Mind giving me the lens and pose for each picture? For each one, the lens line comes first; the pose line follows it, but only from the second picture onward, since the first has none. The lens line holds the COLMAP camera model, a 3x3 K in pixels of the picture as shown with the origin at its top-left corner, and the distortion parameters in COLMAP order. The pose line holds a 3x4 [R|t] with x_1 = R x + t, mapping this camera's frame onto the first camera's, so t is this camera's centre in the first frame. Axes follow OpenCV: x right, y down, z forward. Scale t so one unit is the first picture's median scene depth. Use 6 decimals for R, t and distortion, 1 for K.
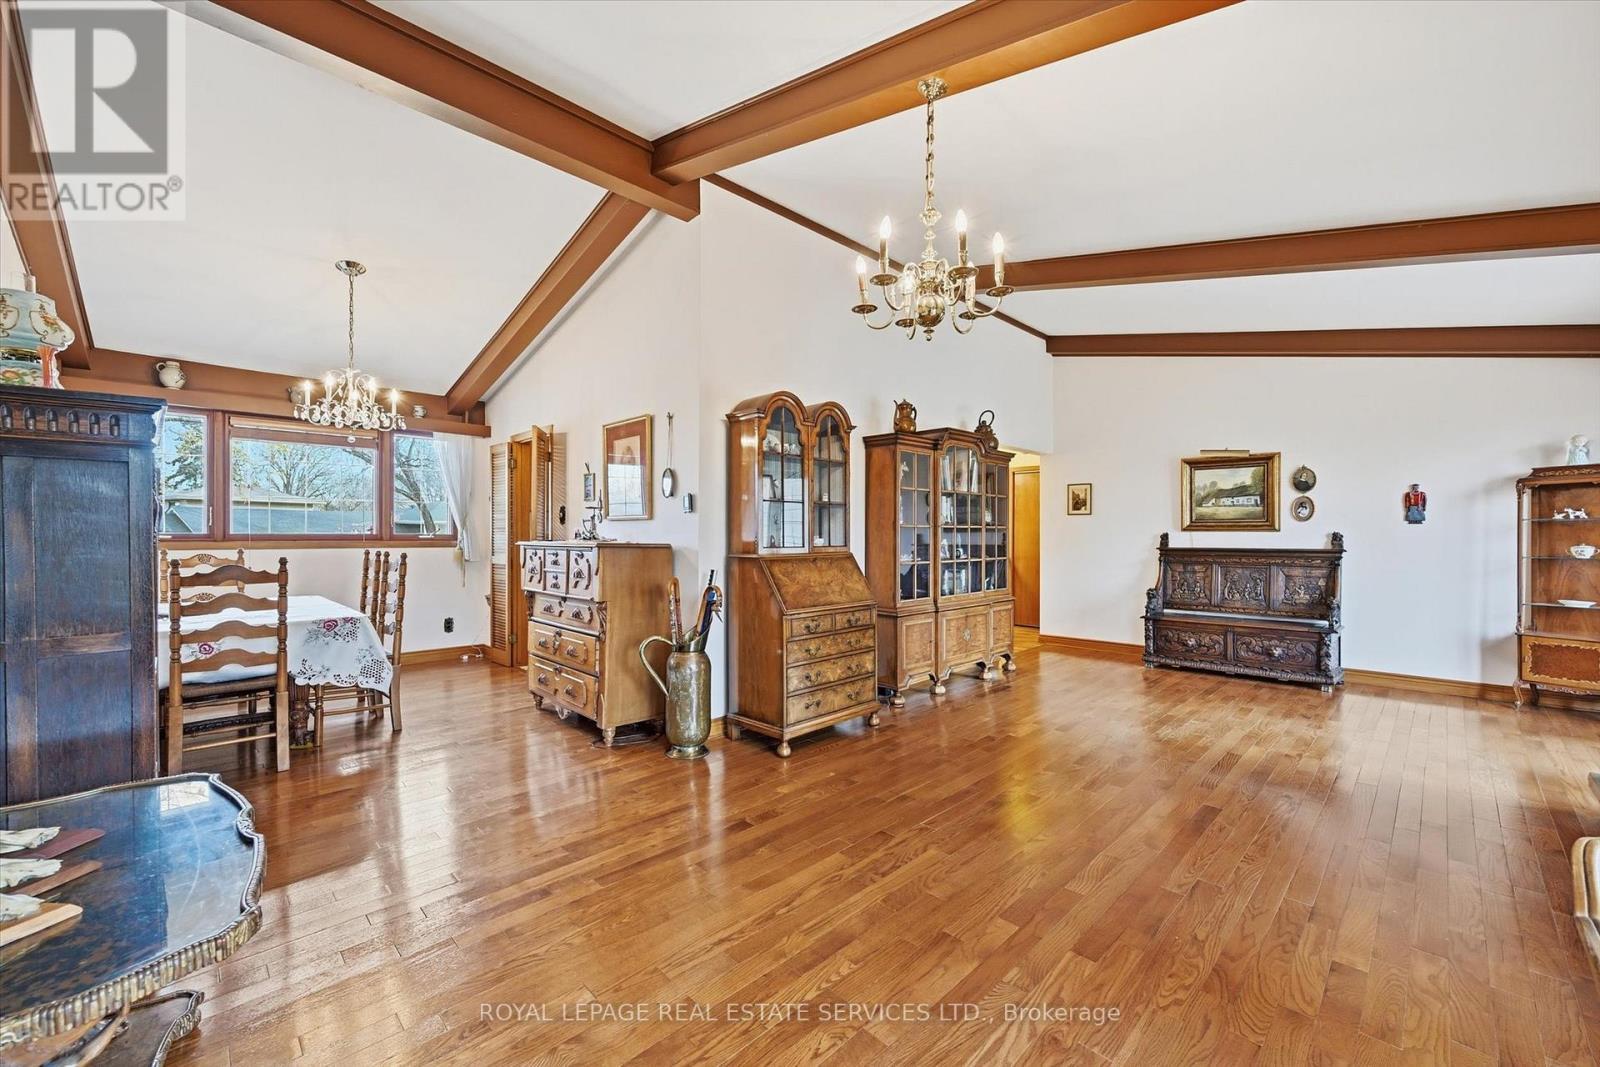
lens RADIAL K [[638.5, 0, 812.1], [0, 638.5, 532.4], [0, 0, 1]] dist [-0.000420, 0.000243]
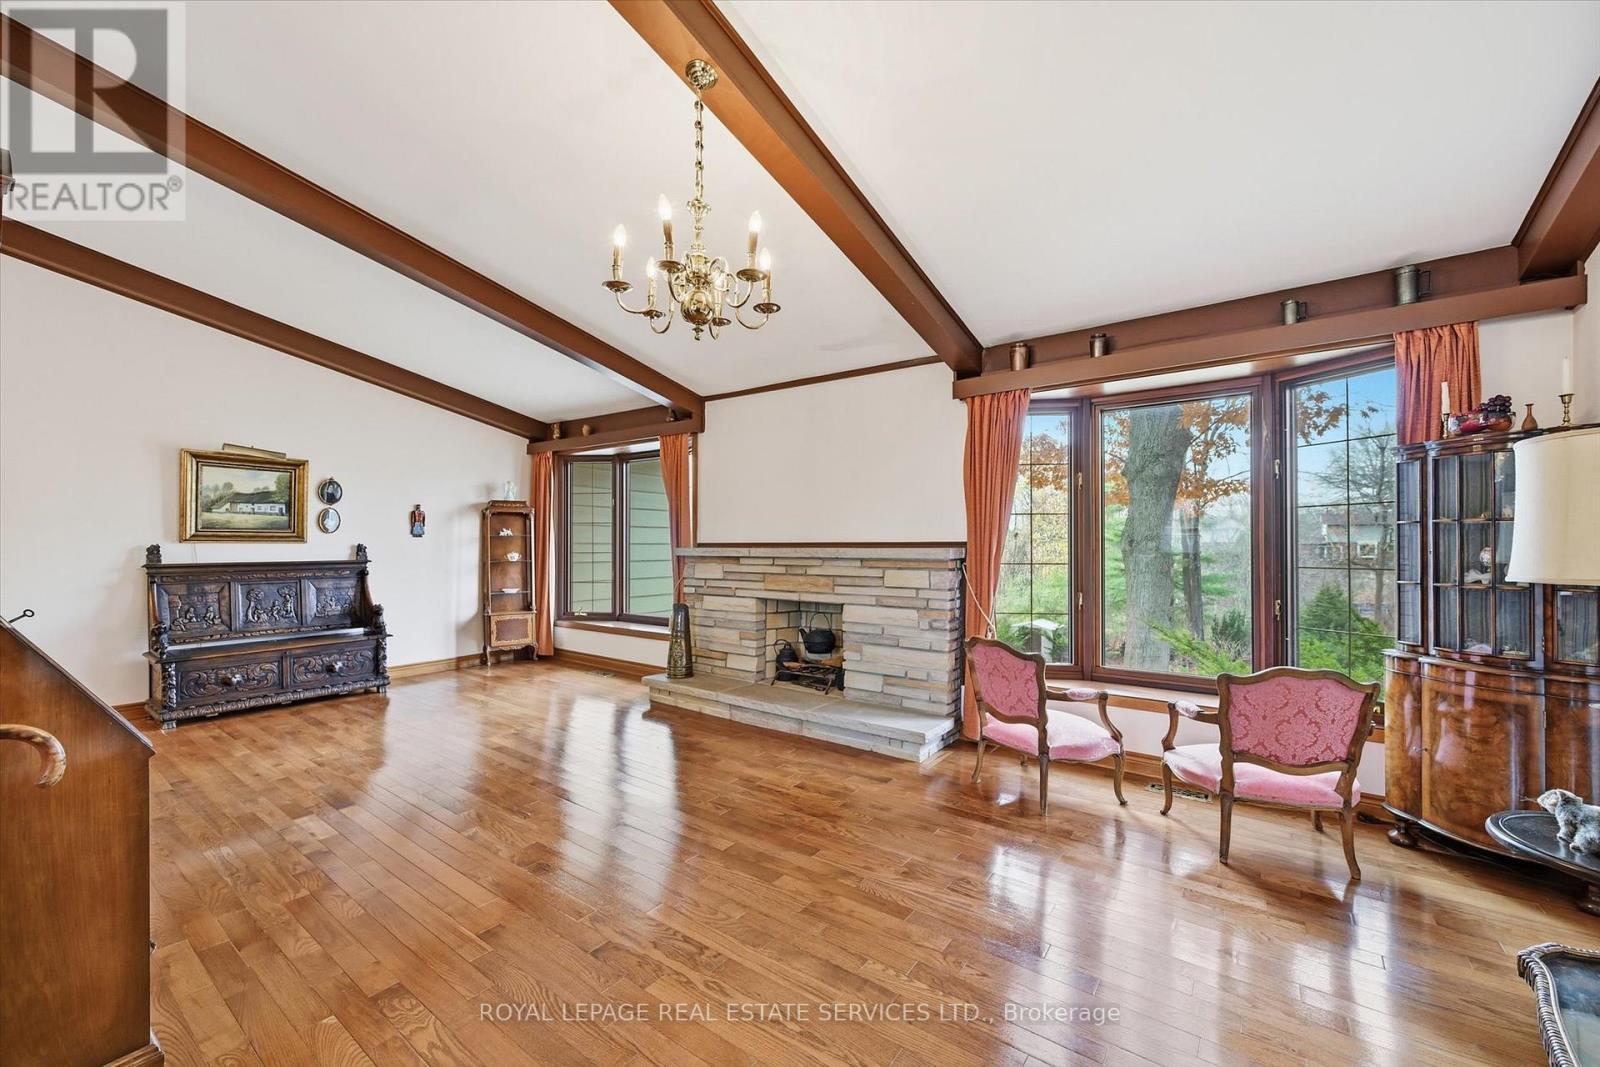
lens RADIAL K [[620.9, 0, 802.6], [0, 620.9, 531.3], [0, 0, 1]] dist [0.001529, 0.000040]
pose [[-0.146815, 0.021072, 0.988939, -0.333323], [-0.003064, 0.999759, -0.021758, -0.001183], [-0.989159, -0.006224, -0.146715, 0.447710]]
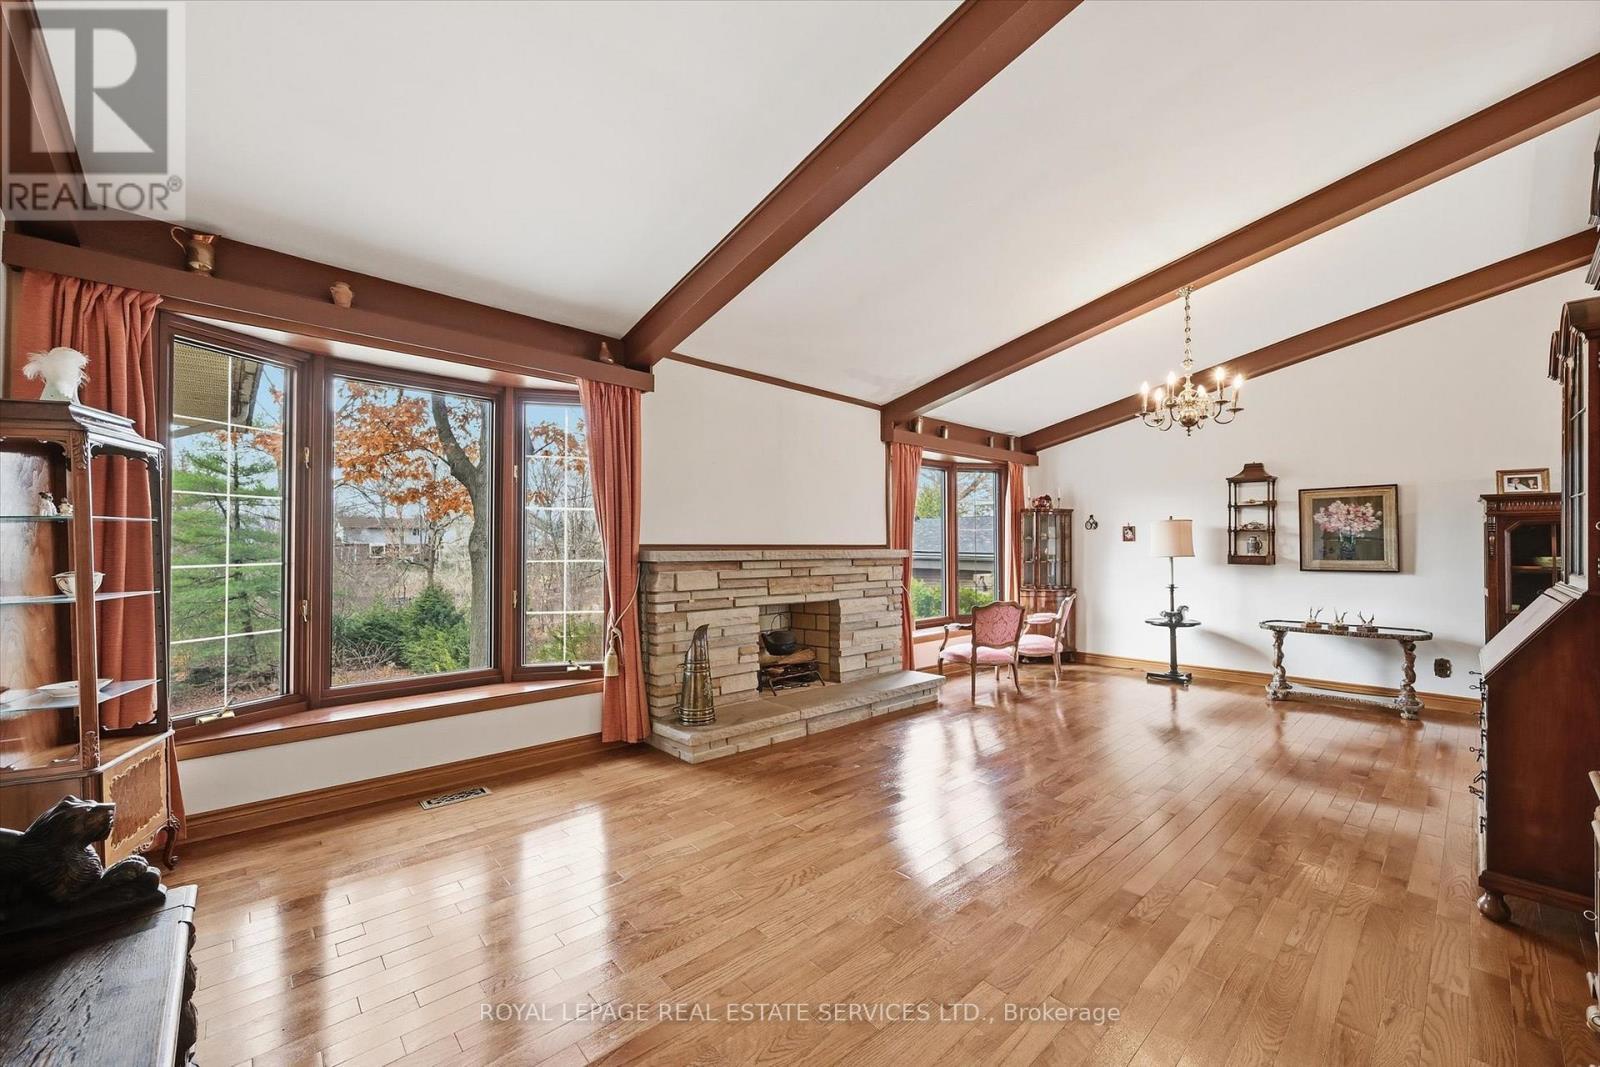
lens RADIAL K [[638.5, 0, 812.1], [0, 638.5, 532.4], [0, 0, 1]] dist [-0.000420, 0.000243]
pose [[-0.999385, -0.014634, 0.031866, 0.523977], [-0.015039, 0.999809, -0.012505, -0.011160], [-0.031677, -0.012977, -0.999414, 1.263713]]
